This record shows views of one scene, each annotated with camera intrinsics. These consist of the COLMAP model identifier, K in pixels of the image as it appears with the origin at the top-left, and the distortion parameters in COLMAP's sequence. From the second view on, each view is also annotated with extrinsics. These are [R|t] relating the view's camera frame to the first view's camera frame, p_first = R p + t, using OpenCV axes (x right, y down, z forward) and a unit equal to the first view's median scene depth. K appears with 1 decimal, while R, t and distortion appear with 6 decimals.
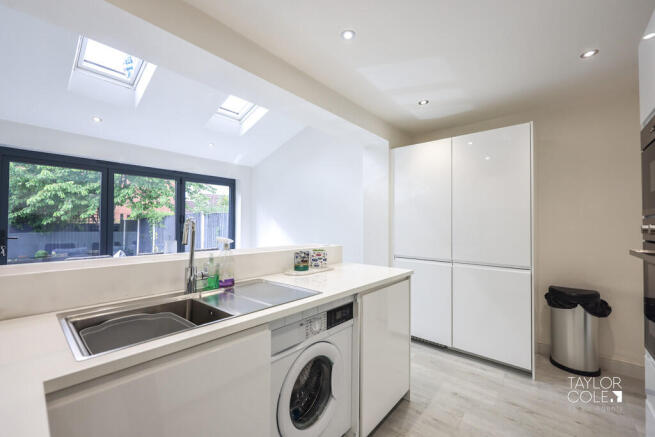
lens RADIAL K [[266.7, 0, 332.2], [0, 266.7, 224.7], [0, 0, 1]] dist [-0.001342, -0.000724]
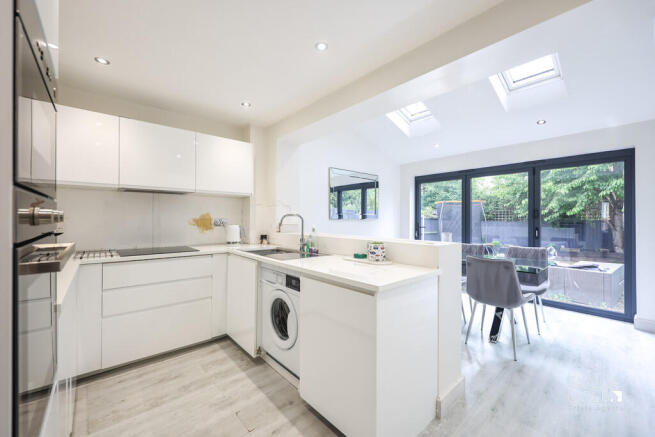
lens RADIAL K [[266.7, 0, 327.1], [0, 266.7, 218.1], [0, 0, 1]] dist [-0.001342, -0.000724]
pose [[-0.148983, -0.015216, -0.988723, 0.468317], [-0.000094, 0.999882, -0.015374, 0.007746], [0.988840, -0.002198, -0.148966, 0.466985]]
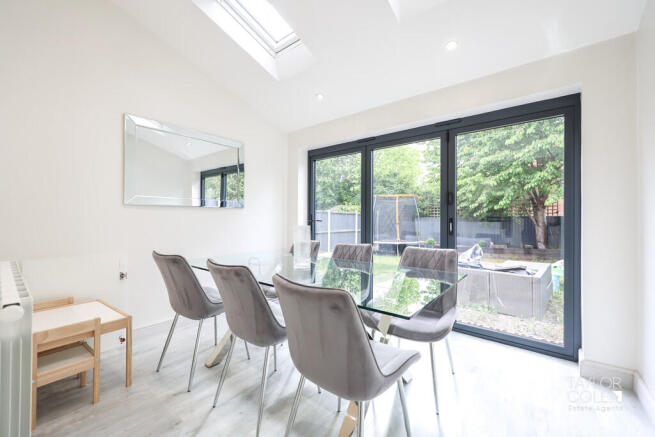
lens RADIAL K [[266.7, 0, 332.2], [0, 266.7, 216.5], [0, 0, 1]] dist [-0.001342, -0.000724]
pose [[0.029350, -0.015504, -0.999449, 0.041621], [-0.000082, 0.999880, -0.015514, 0.032931], [0.999569, 0.000538, 0.029345, 0.766900]]
